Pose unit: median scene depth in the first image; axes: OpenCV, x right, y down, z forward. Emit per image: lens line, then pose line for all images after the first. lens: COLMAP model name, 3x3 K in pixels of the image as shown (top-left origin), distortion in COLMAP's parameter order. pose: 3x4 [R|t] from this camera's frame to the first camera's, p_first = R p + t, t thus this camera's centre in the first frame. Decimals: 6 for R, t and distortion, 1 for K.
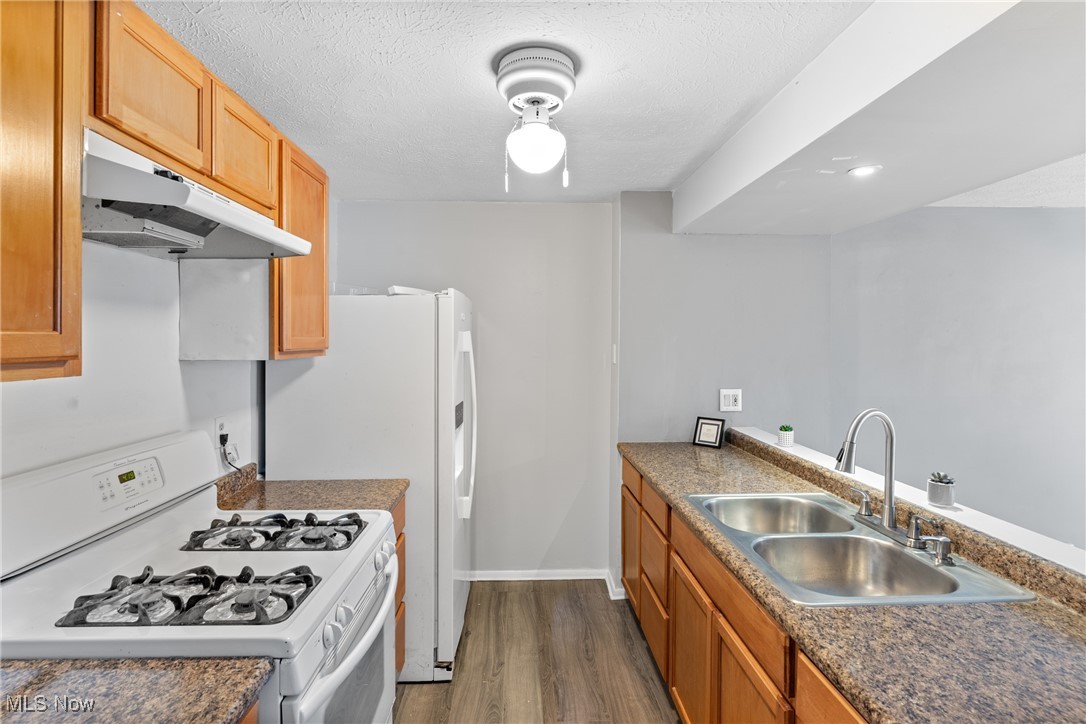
lens RADIAL K [[533.5, 0, 543.9], [0, 533.5, 341.4], [0, 0, 1]] dist [-0.001363, 0.000878]
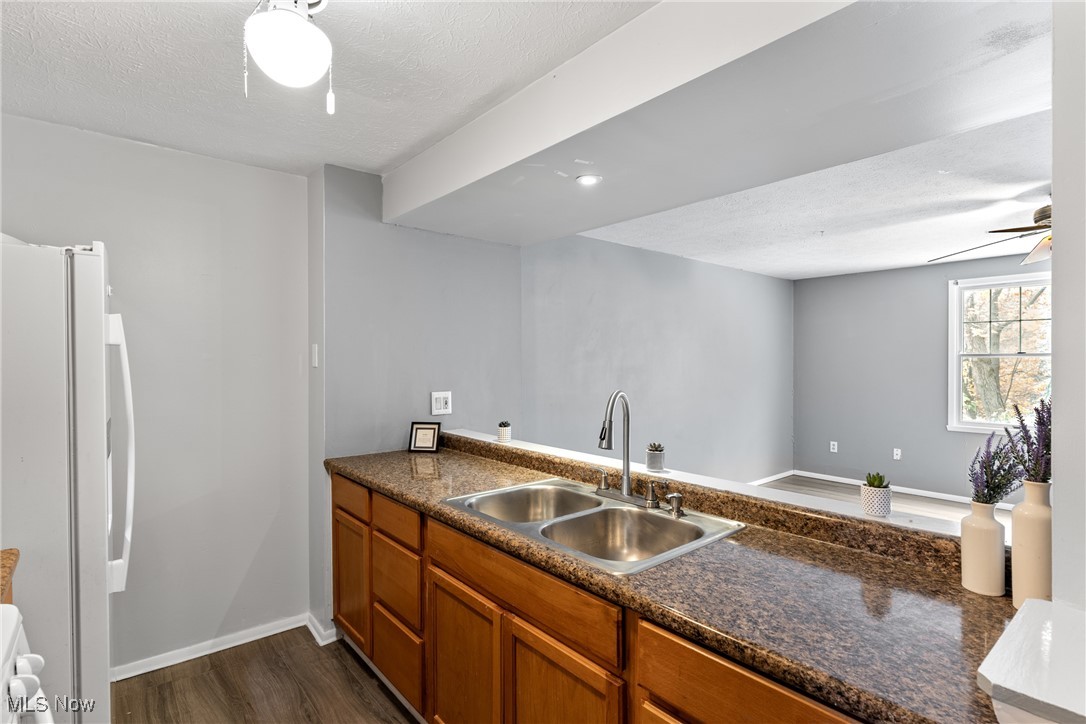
lens RADIAL K [[538.6, 0, 543.0], [0, 538.6, 362.0], [0, 0, 1]] dist [-0.004446, 0.000353]
pose [[0.799978, -0.008351, 0.599972, -0.140307], [0.006252, 0.999965, 0.005582, 0.047946], [-0.599997, -0.000715, 0.800002, 0.159460]]
